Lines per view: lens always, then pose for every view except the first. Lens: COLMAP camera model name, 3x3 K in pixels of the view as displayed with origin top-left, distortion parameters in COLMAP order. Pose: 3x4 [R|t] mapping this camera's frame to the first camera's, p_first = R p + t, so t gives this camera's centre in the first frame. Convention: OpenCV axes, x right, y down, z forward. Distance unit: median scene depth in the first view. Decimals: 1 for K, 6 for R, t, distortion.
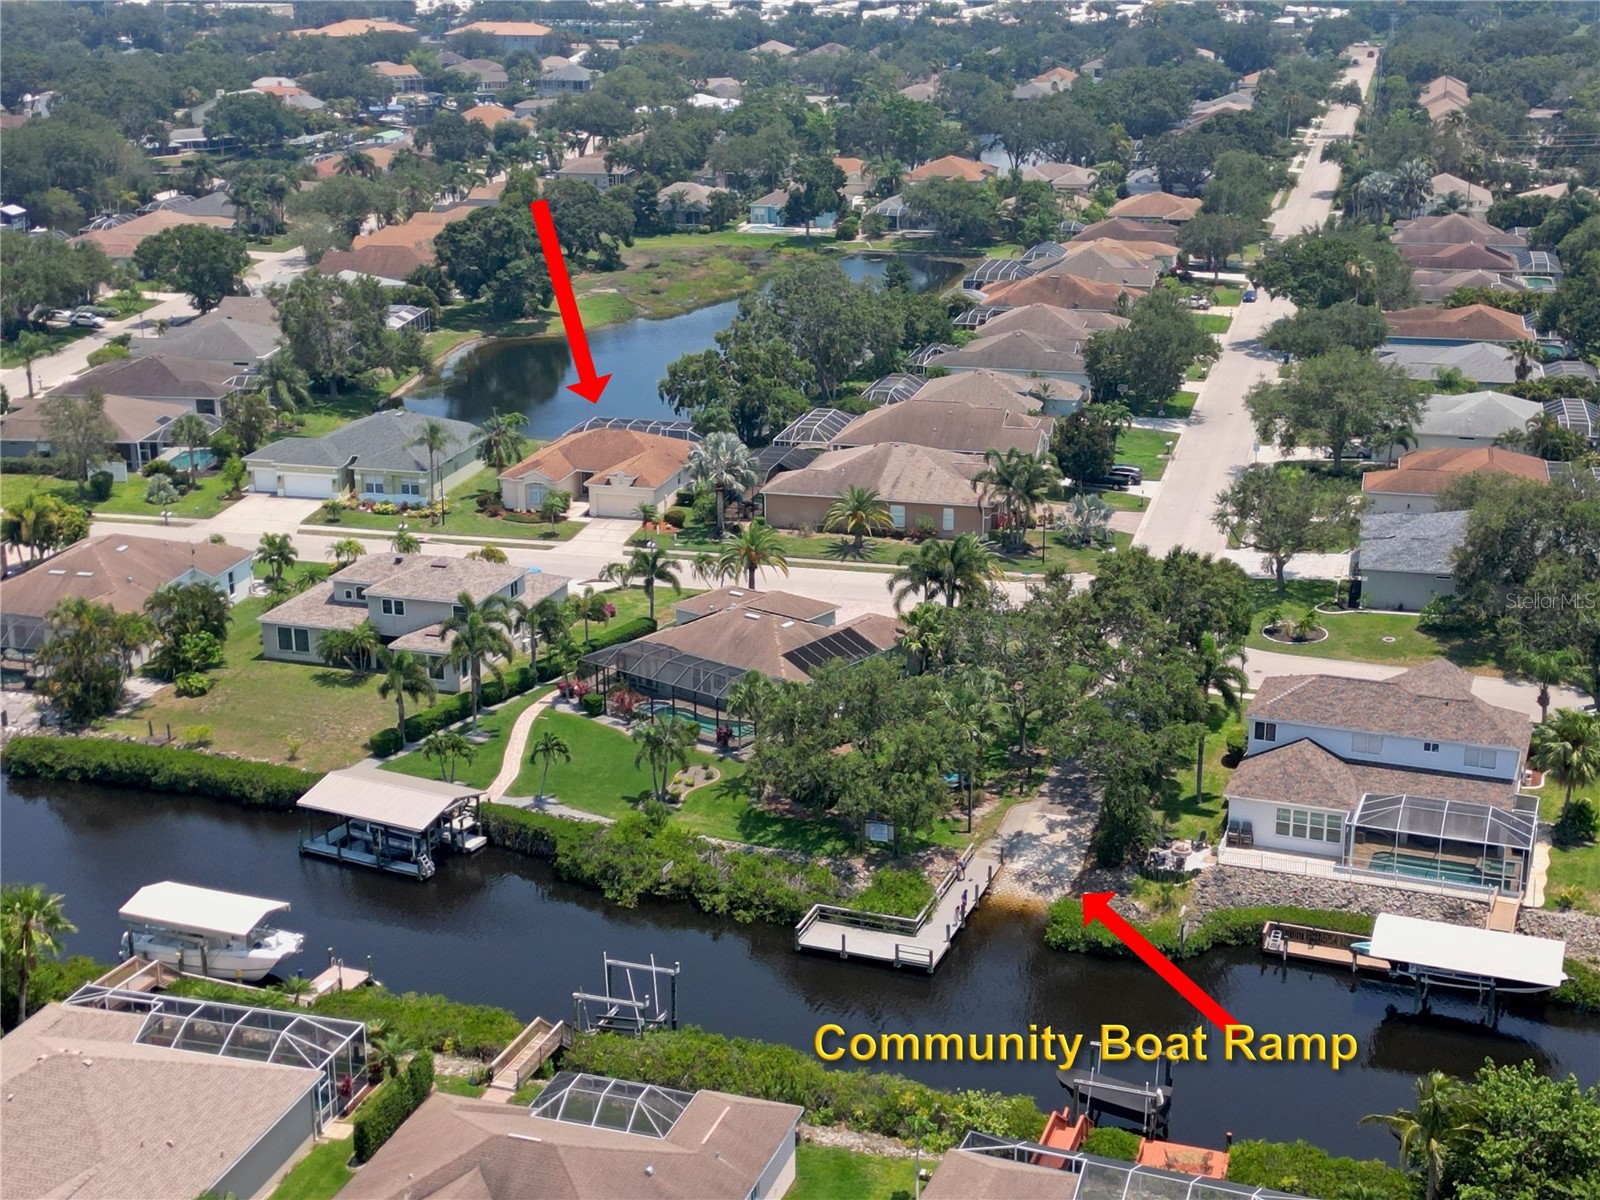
lens RADIAL K [[2161.9, 0, 806.1], [0, 2161.9, 610.6], [0, 0, 1]] dist [0.110056, 0.000000]
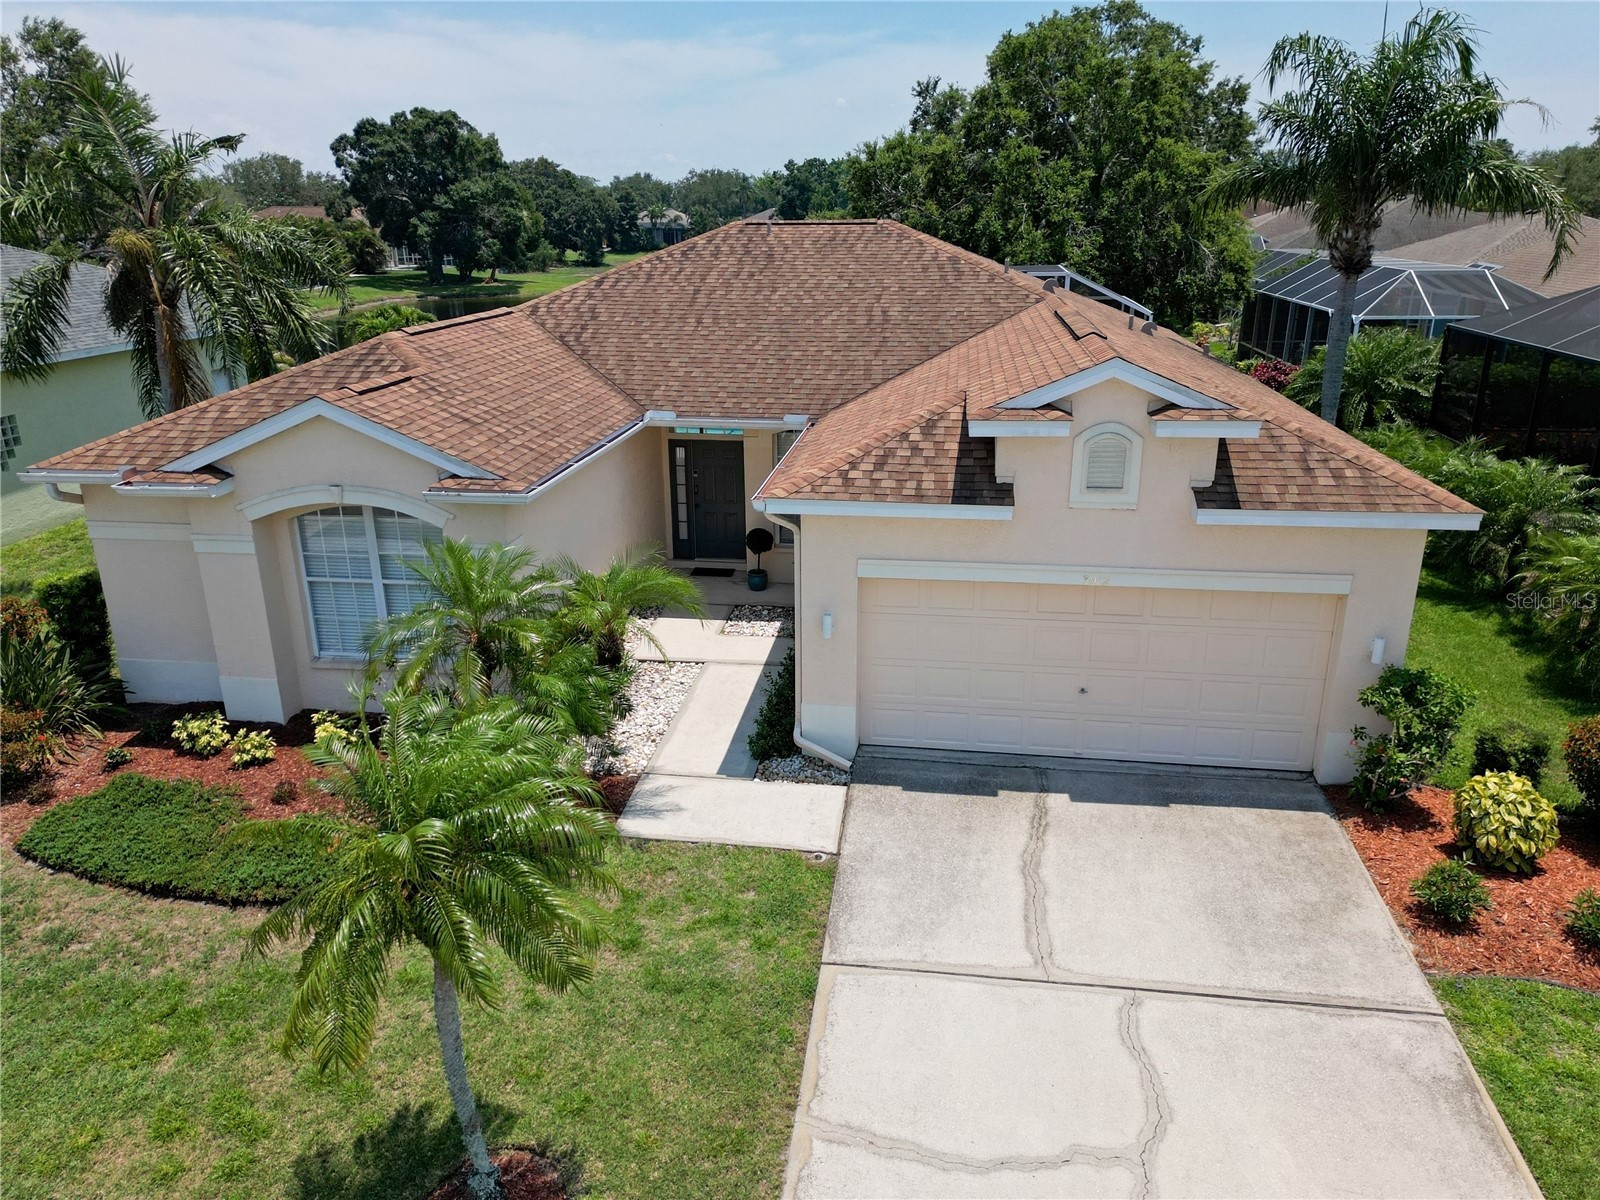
lens RADIAL K [[1104.9, 0, 804.1], [0, 1104.9, 604.1], [0, 0, 1]] dist [0.052542, -0.042401]
pose [[0.992835, -0.042359, 0.111737, -0.057213], [0.039466, 0.998829, 0.027980, -0.029063], [-0.112791, -0.023370, 0.993344, 0.502699]]
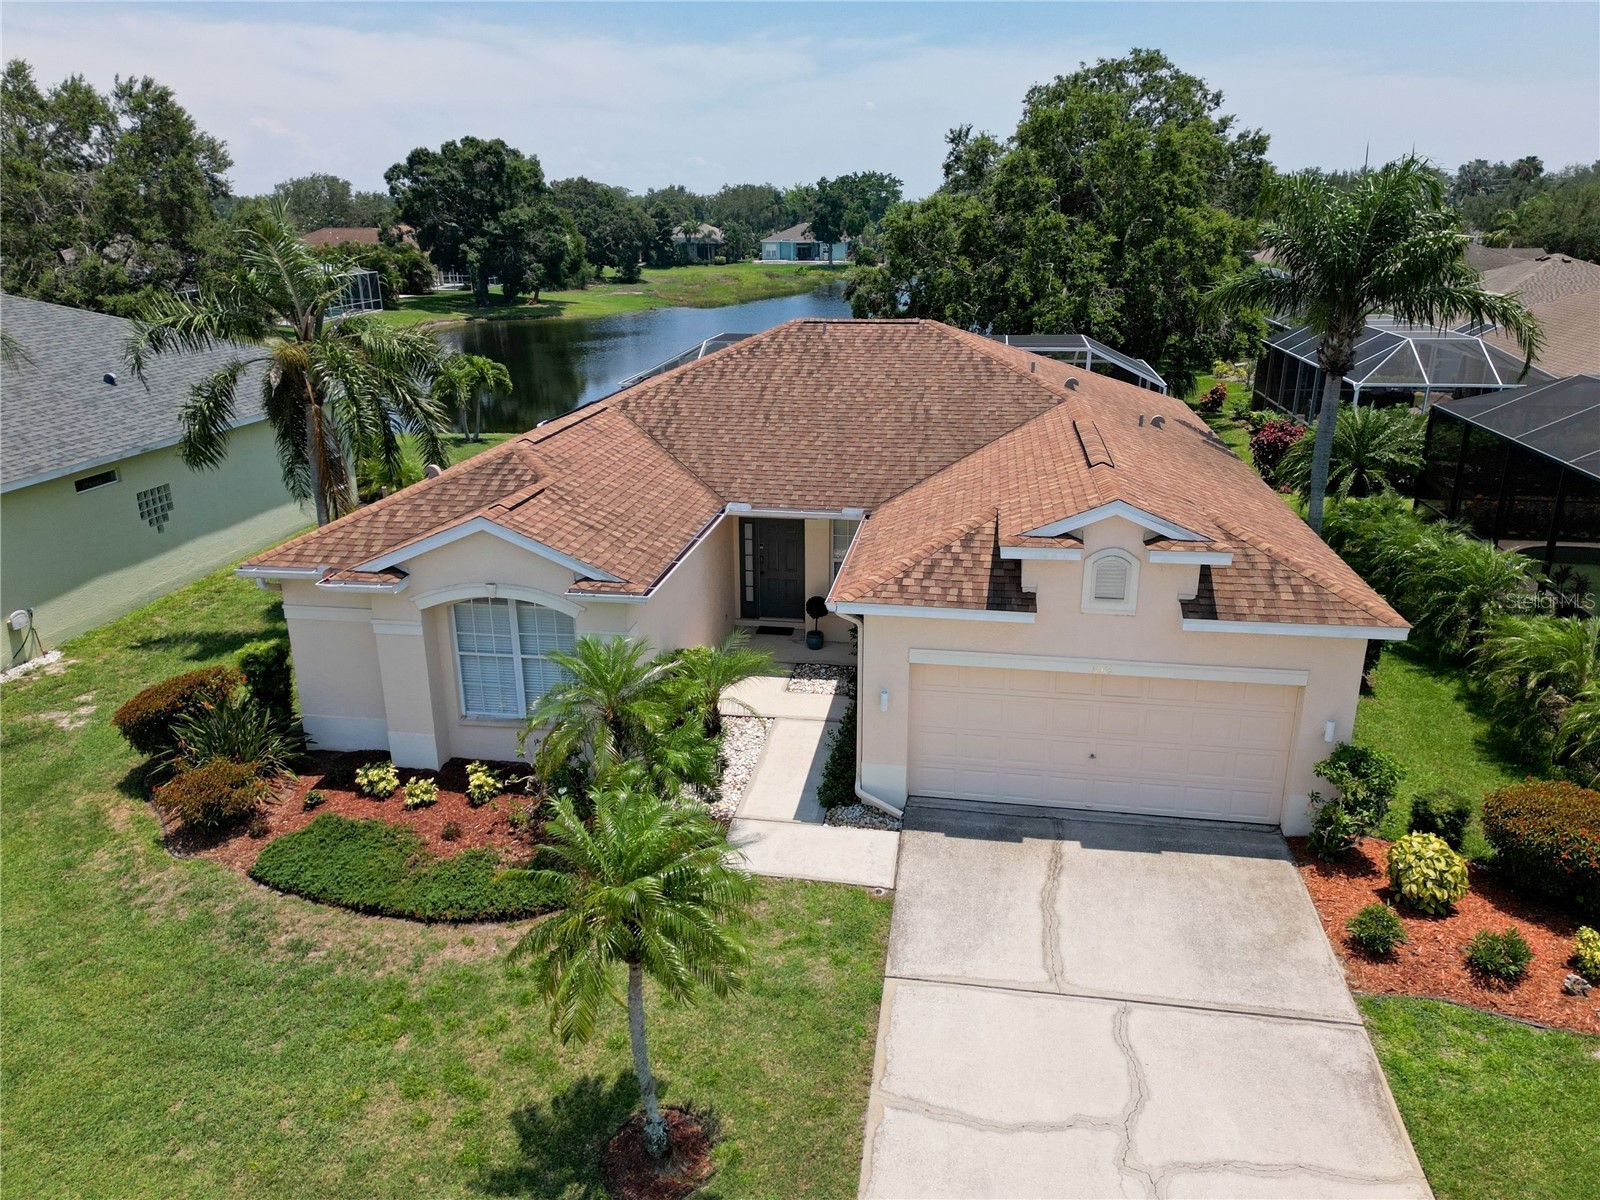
lens RADIAL K [[1104.9, 0, 802.5], [0, 1104.9, 601.1], [0, 0, 1]] dist [0.052542, -0.042401]
pose [[0.995583, -0.033519, 0.087702, -0.059304], [0.031669, 0.999247, 0.022402, -0.032125], [-0.088387, -0.019526, 0.995895, 0.495165]]
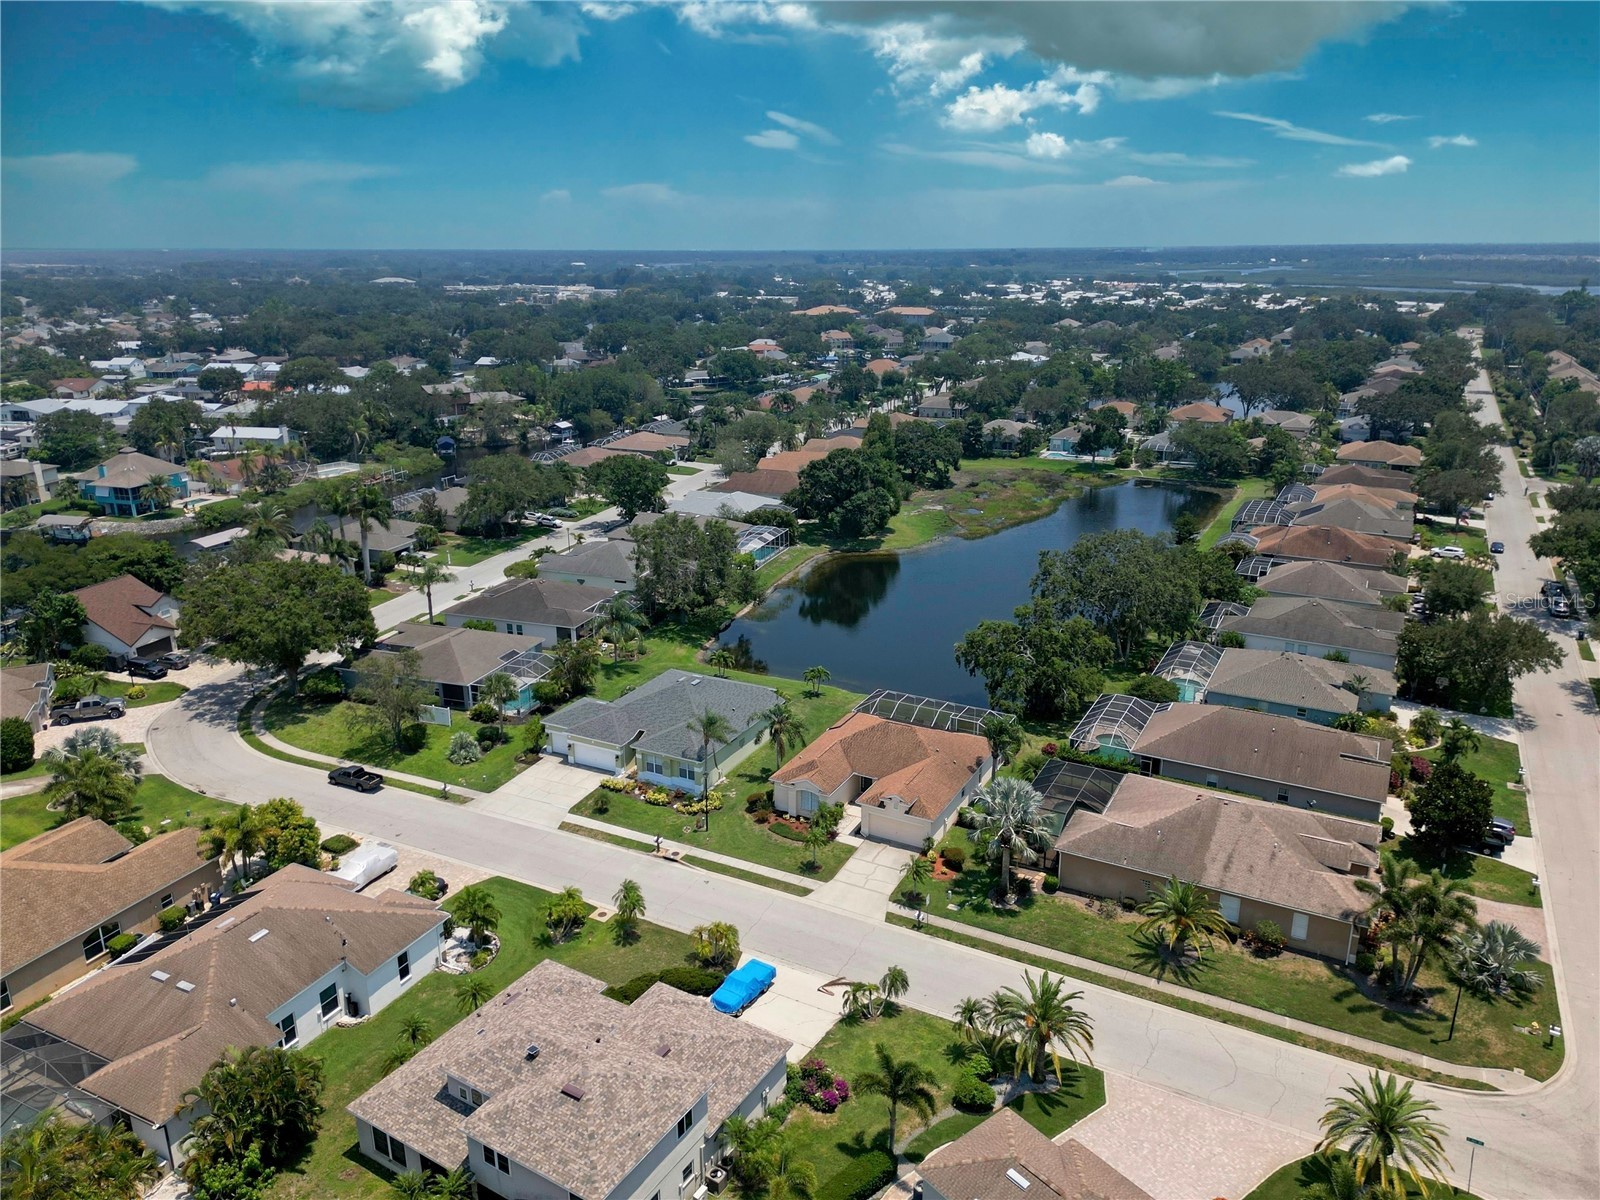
lens RADIAL K [[1104.9, 0, 793.7], [0, 1104.9, 595.1], [0, 0, 1]] dist [0.052542, -0.042401]
pose [[0.970117, 0.070891, -0.232052, -0.013818], [-0.073190, 0.997317, -0.001299, -0.076402], [0.231338, 0.018244, 0.972702, 0.286322]]
